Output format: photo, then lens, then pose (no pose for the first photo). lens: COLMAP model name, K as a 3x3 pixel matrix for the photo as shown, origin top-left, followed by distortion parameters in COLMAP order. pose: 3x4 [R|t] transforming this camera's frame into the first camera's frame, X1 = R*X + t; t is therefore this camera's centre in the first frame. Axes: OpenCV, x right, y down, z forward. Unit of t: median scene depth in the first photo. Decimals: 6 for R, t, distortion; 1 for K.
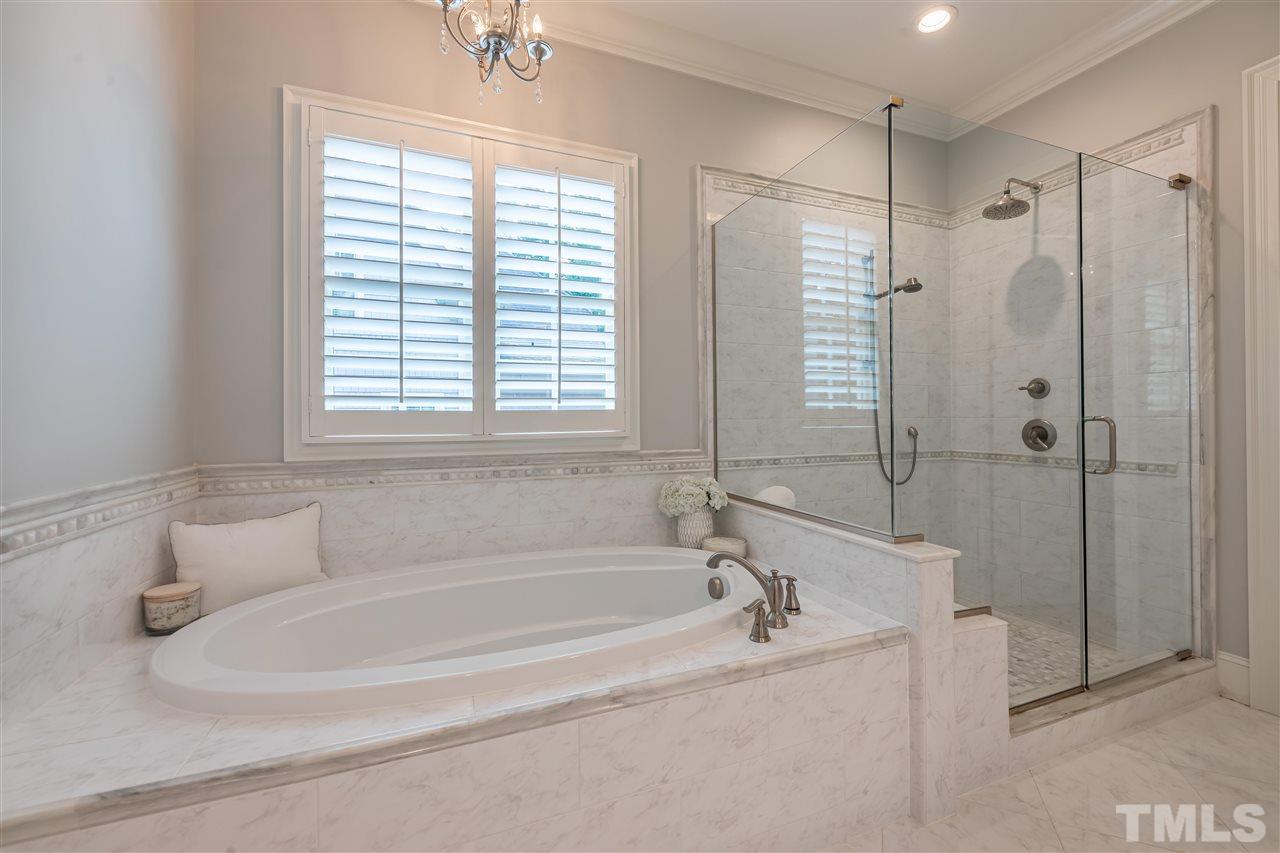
lens RADIAL K [[517.8, 0, 635.4], [0, 517.8, 416.4], [0, 0, 1]] dist [0.002162, -0.002243]
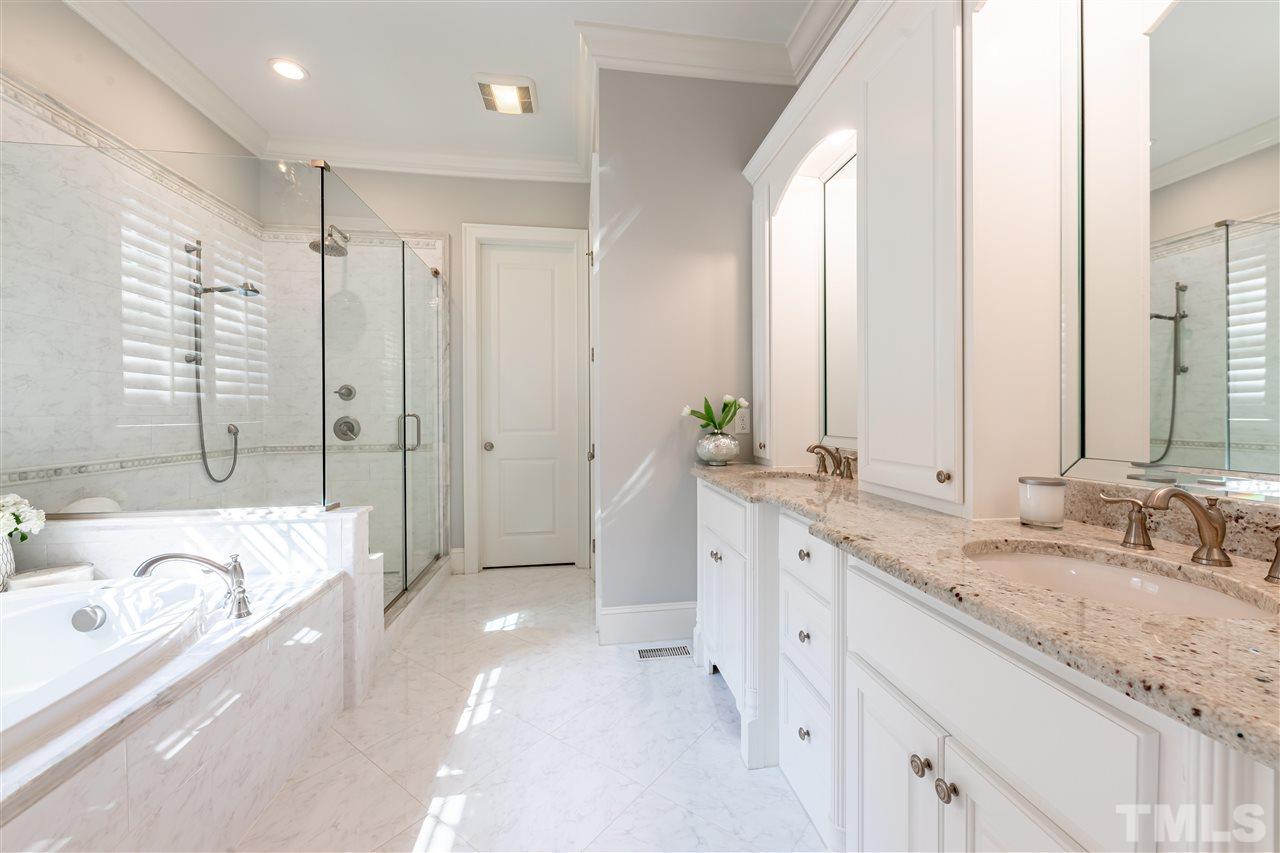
lens RADIAL K [[517.8, 0, 651.2], [0, 517.8, 418.5], [0, 0, 1]] dist [0.002162, -0.002243]
pose [[0.232581, -0.003532, 0.972571, -0.378664], [0.001750, 0.999993, 0.003213, 0.009856], [-0.972575, 0.000955, 0.232586, -0.055320]]
